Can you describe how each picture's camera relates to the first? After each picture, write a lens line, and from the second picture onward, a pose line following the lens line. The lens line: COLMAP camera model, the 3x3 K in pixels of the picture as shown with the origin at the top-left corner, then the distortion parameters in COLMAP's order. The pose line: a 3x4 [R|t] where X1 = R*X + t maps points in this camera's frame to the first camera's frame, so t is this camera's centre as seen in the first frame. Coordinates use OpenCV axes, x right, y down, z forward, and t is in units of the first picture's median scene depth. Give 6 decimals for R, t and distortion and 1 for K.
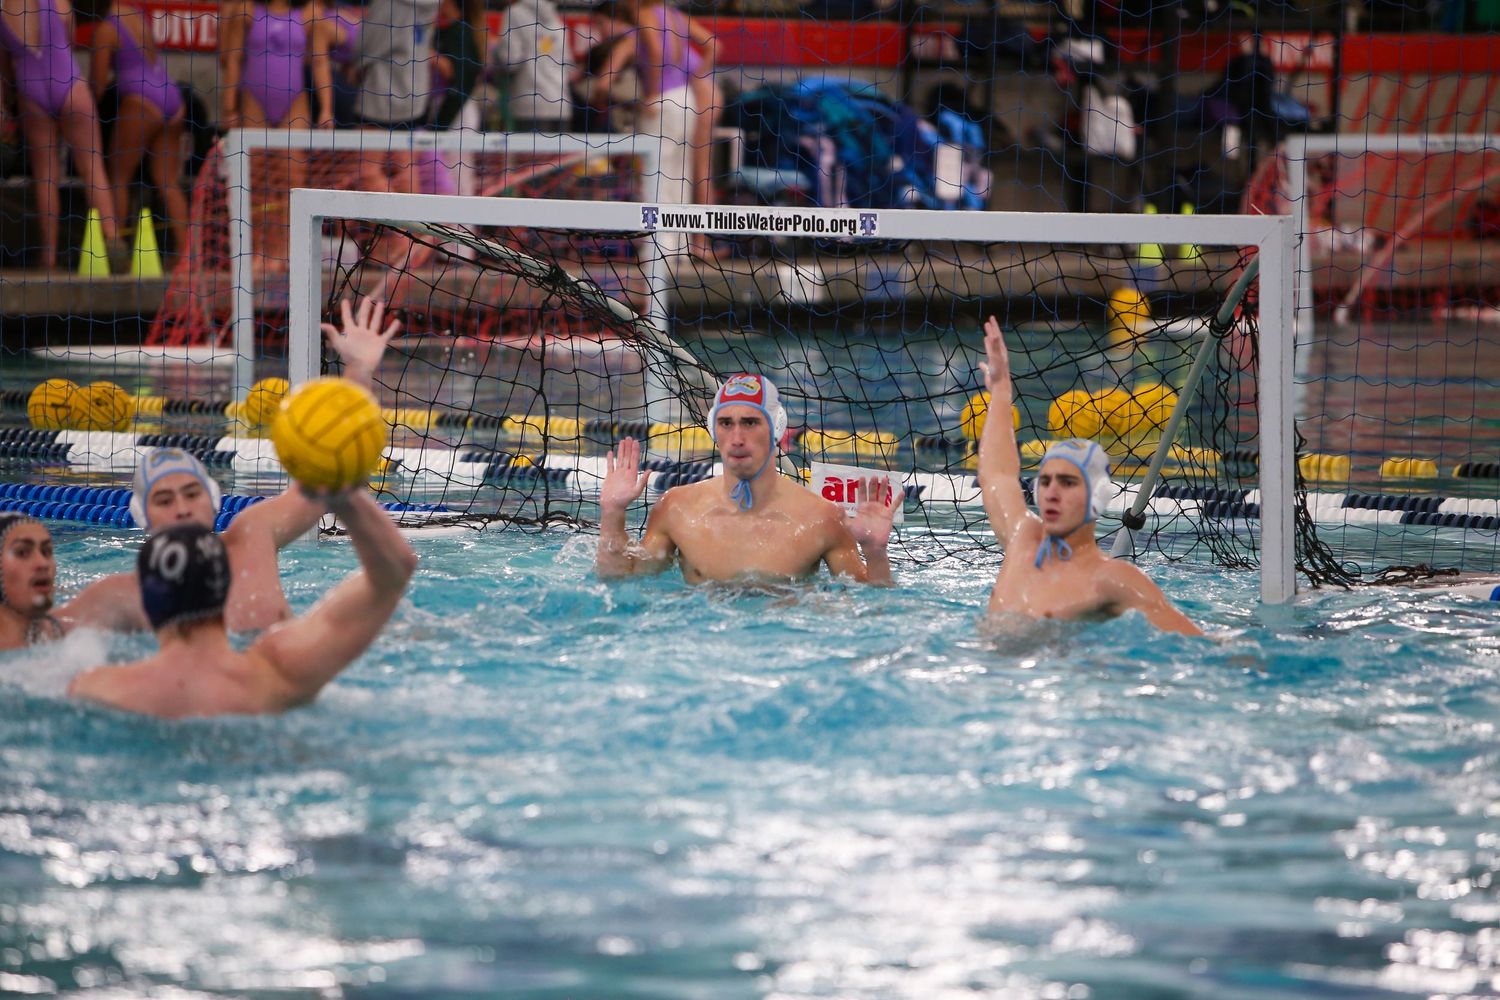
lens RADIAL K [[8825.9, 0, 753.1], [0, 8825.9, 509.4], [0, 0, 1]] dist [0.826669, 0.000000]
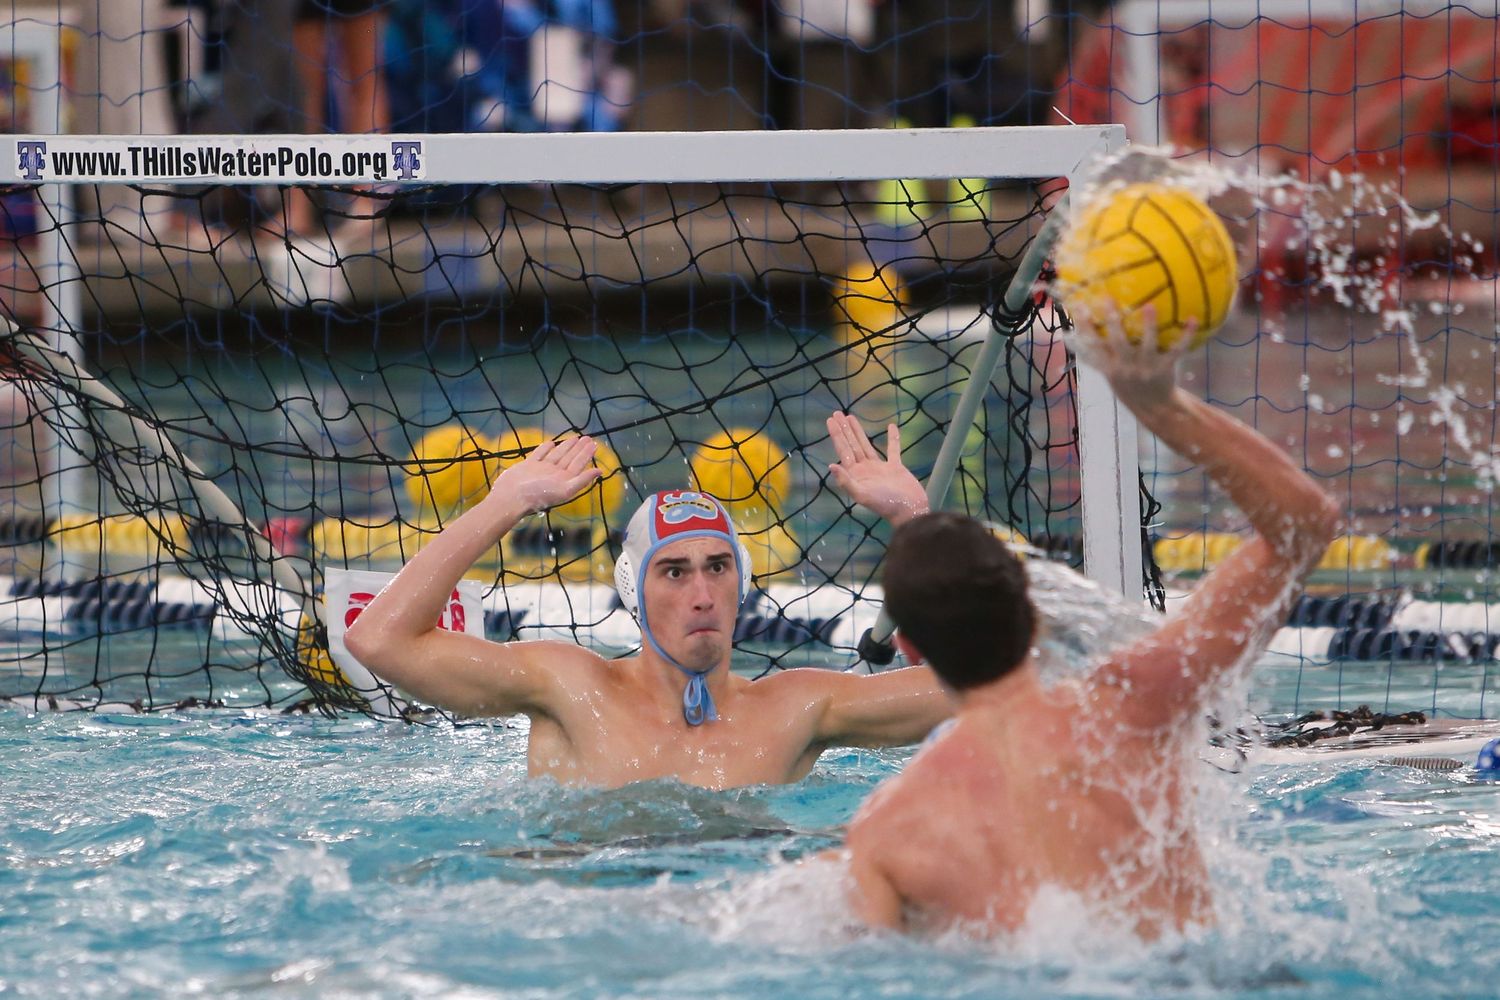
lens RADIAL K [[8825.9, 0, 747.7], [0, 8825.9, 497.5], [0, 0, 1]] dist [0.826669, 0.000000]
pose [[0.999475, -0.032212, 0.003543, 0.032716], [0.032205, 0.999479, 0.002060, -0.010323], [-0.003607, -0.001945, 0.999992, 0.410571]]
